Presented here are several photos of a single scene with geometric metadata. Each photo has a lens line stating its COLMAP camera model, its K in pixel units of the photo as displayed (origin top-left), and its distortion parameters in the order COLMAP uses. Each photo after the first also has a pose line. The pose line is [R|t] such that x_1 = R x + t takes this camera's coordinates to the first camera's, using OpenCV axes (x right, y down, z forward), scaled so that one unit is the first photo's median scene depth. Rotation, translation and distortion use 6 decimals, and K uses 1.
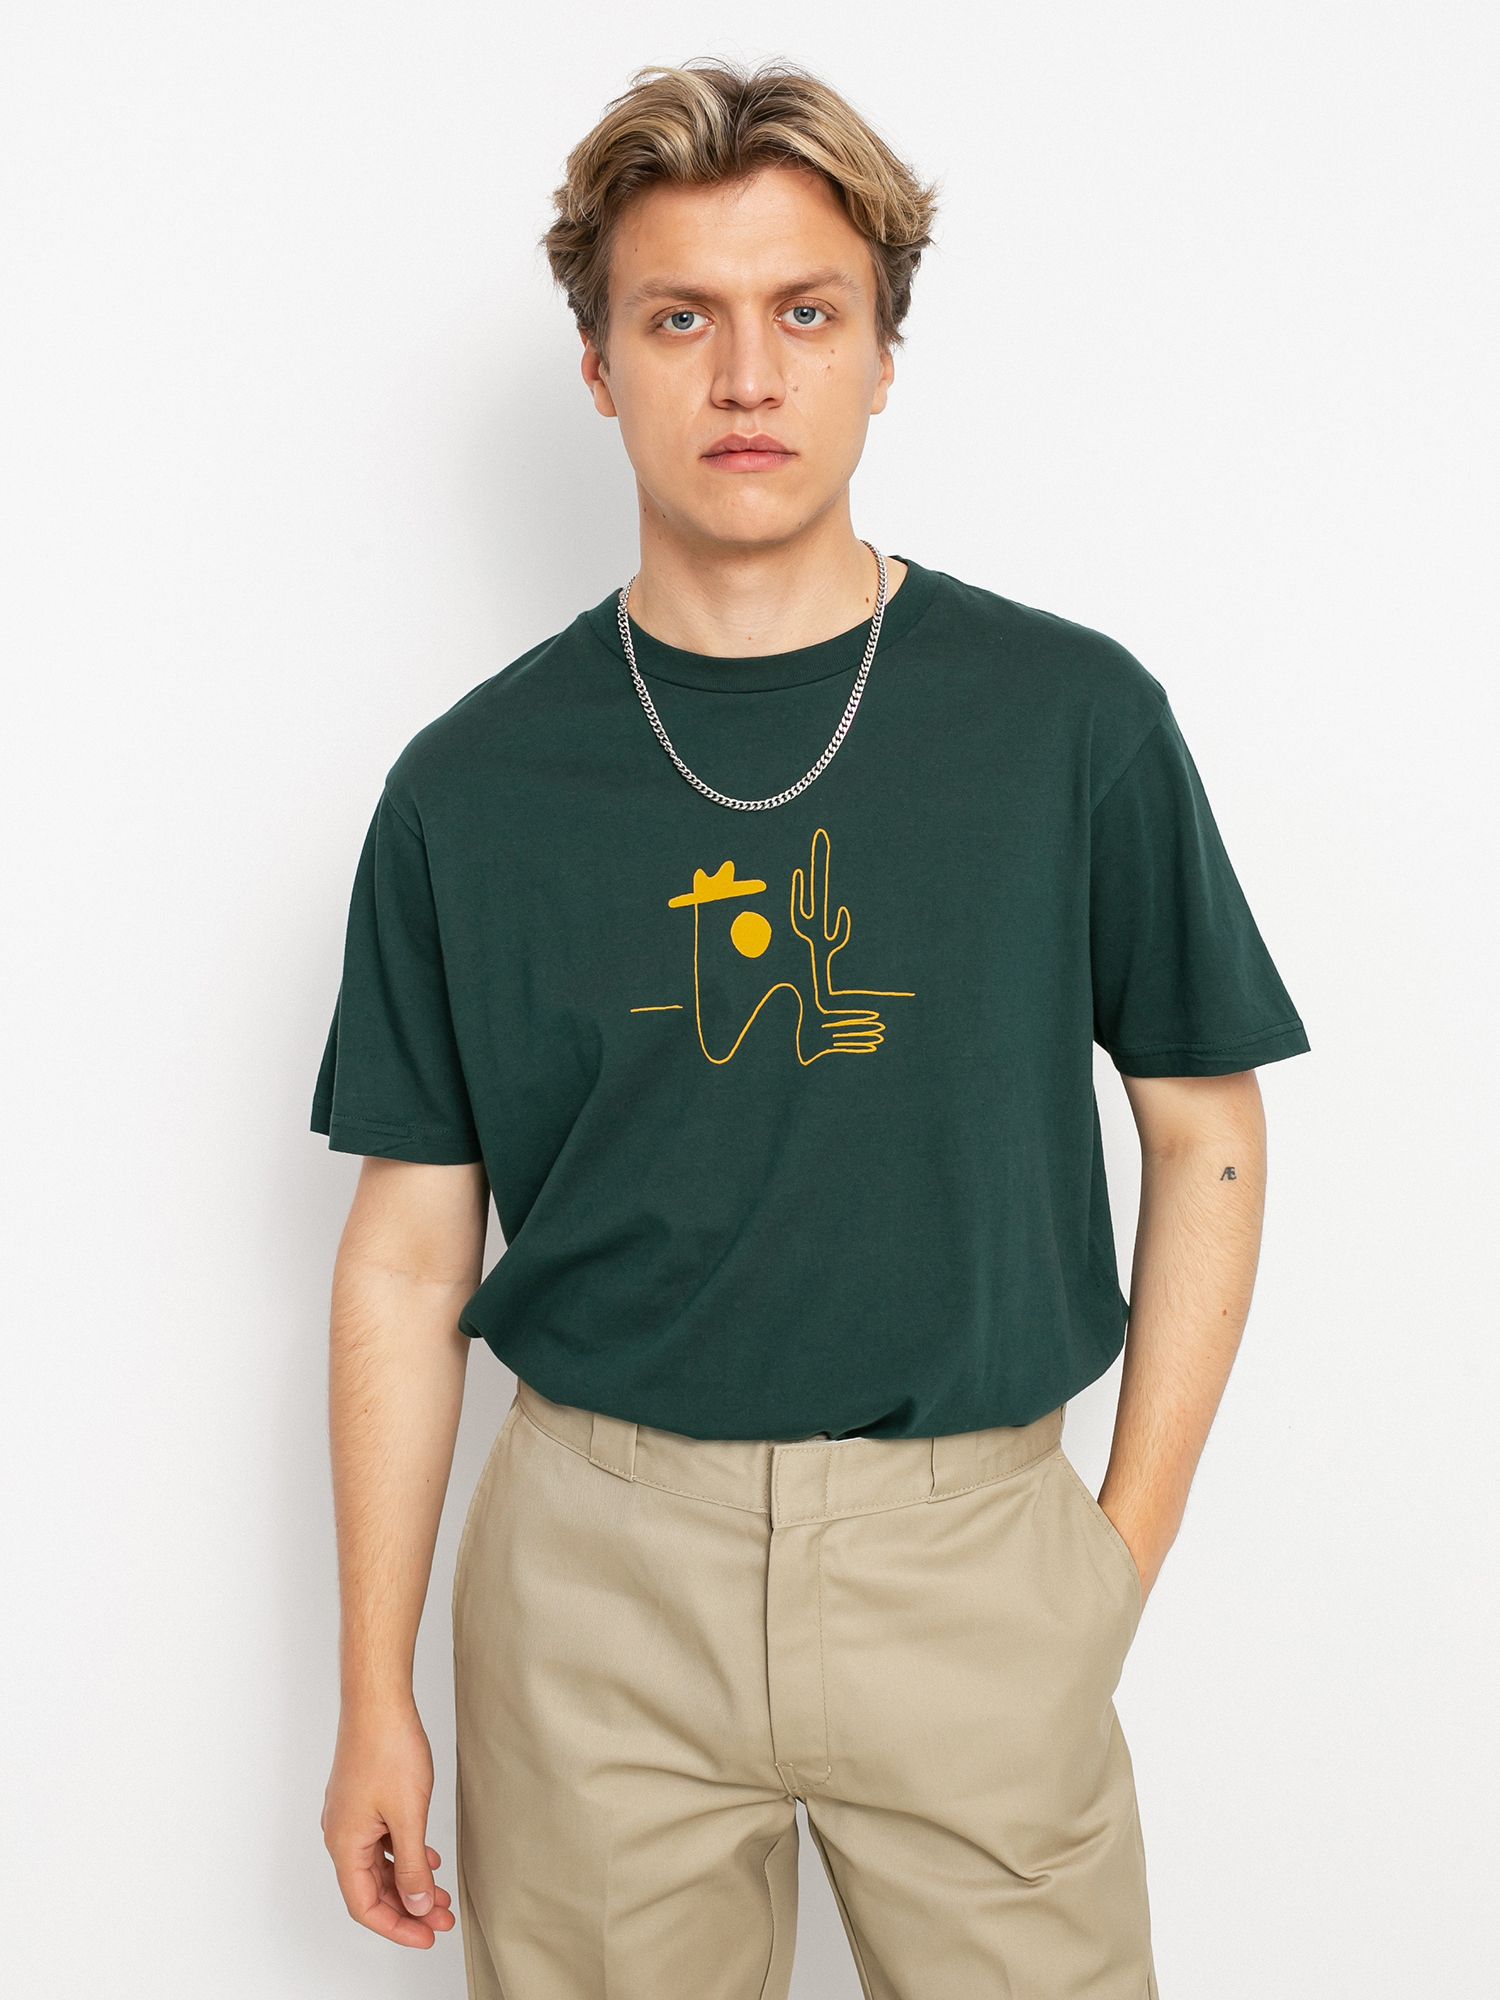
lens RADIAL K [[3038.7, 0, 750.2], [0, 3038.7, 1002.9], [0, 0, 1]] dist [-0.223487, -0.009852]
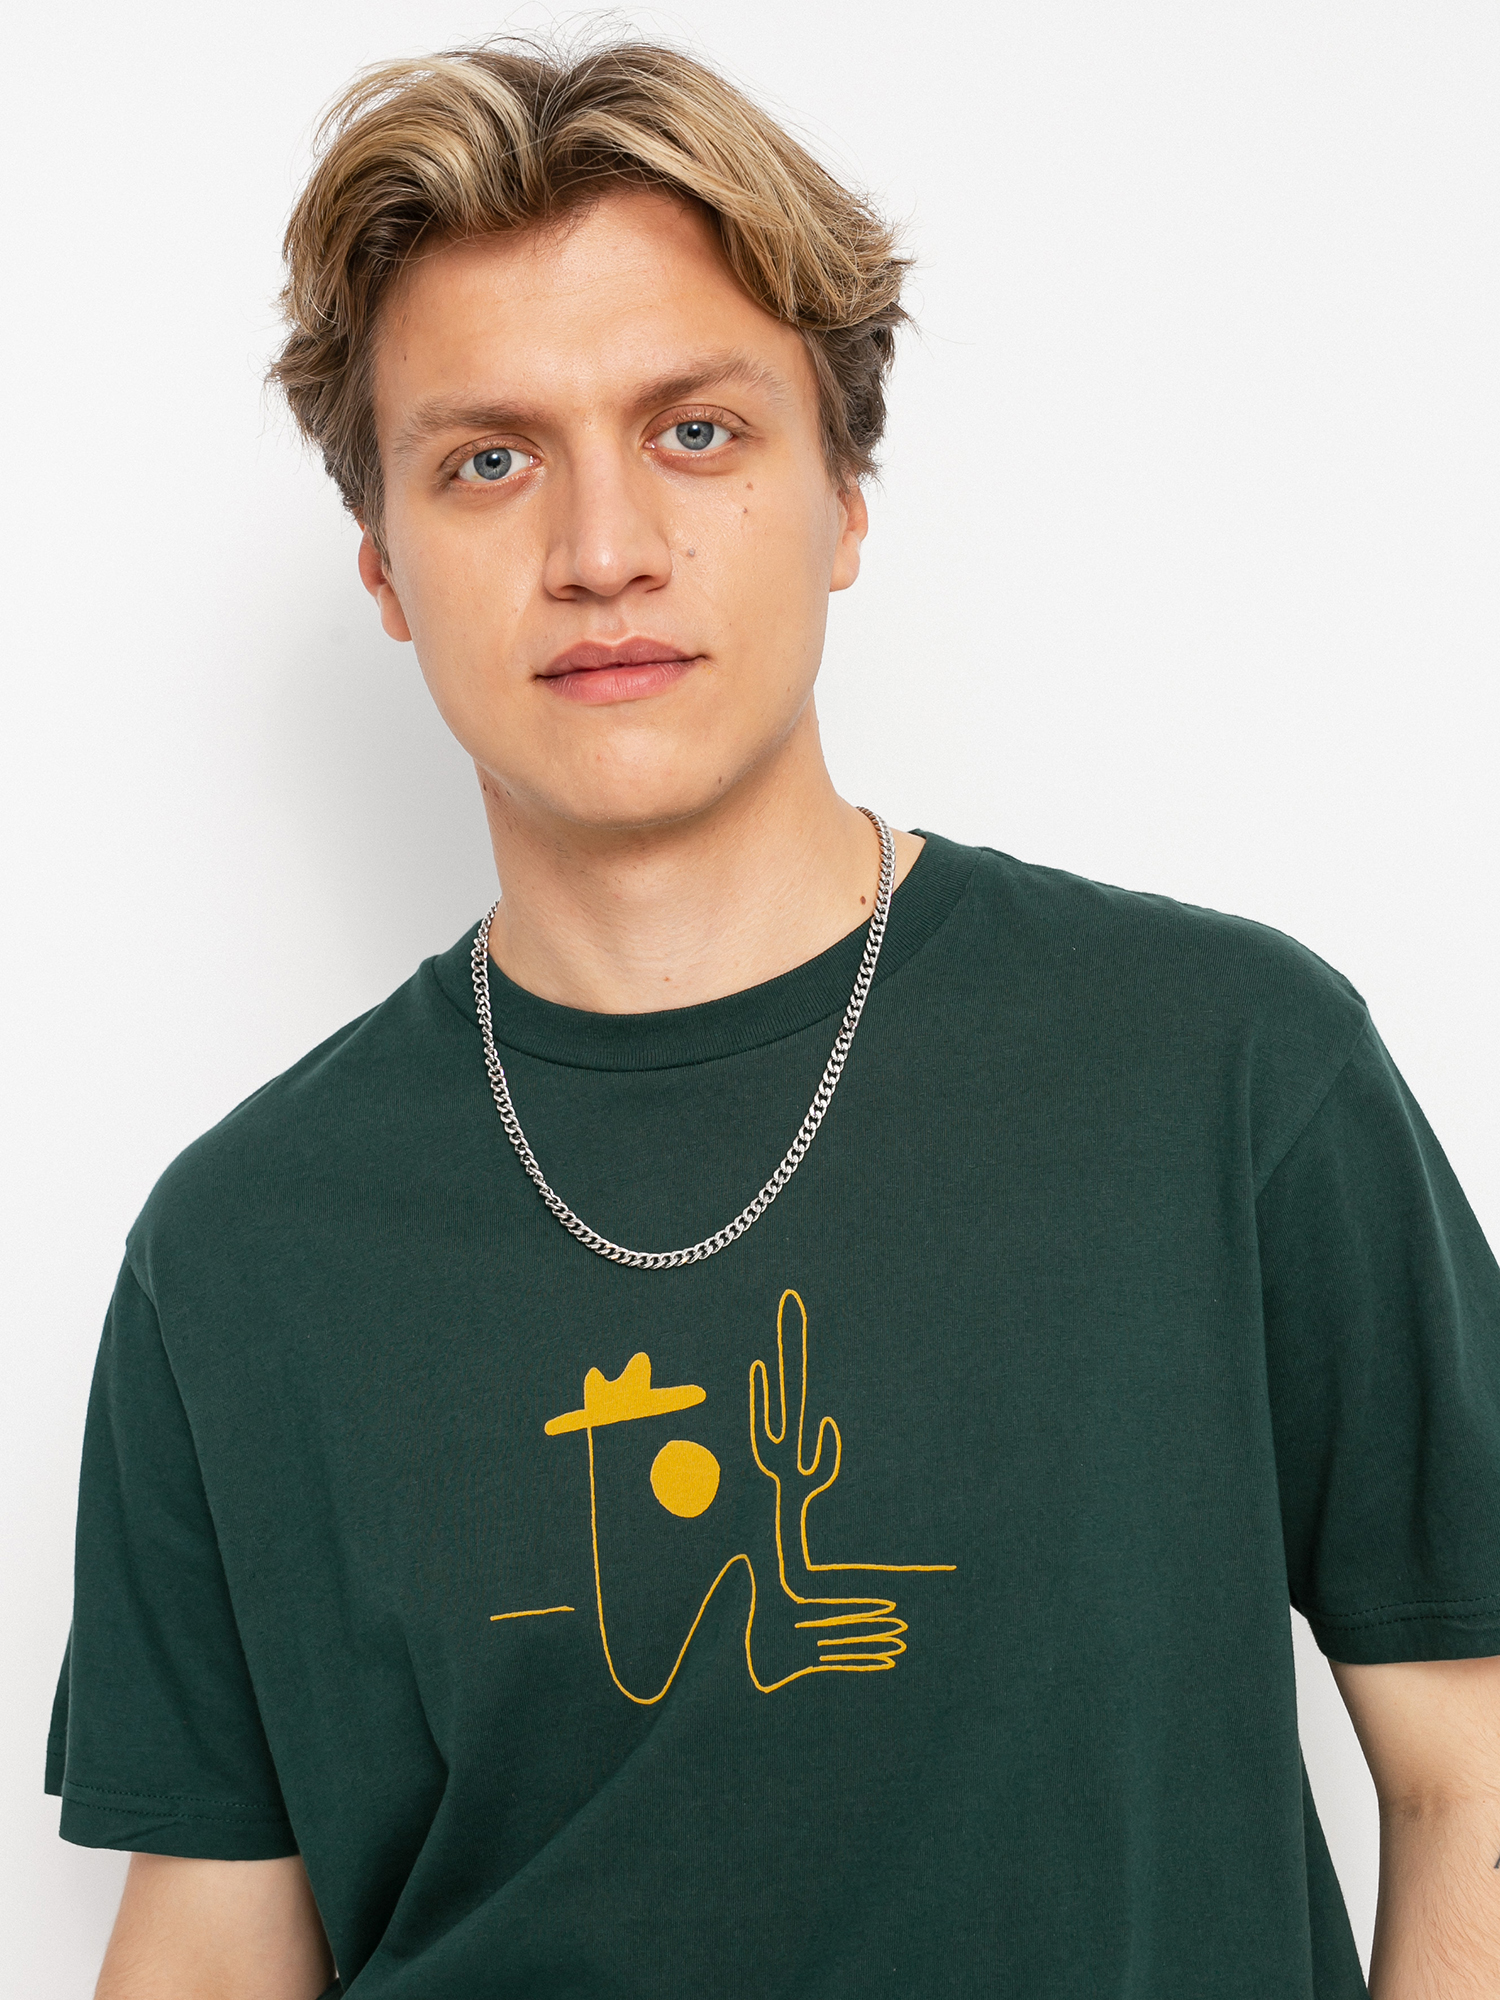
lens RADIAL K [[3038.7, 0, 750.2], [0, 3038.7, 1002.9], [0, 0, 1]] dist [-0.223487, -0.009852]
pose [[0.992703, -0.074776, -0.094597, 0.077759], [0.063749, 0.991358, -0.114649, -0.046081], [0.102353, 0.107782, 0.988892, 0.413688]]
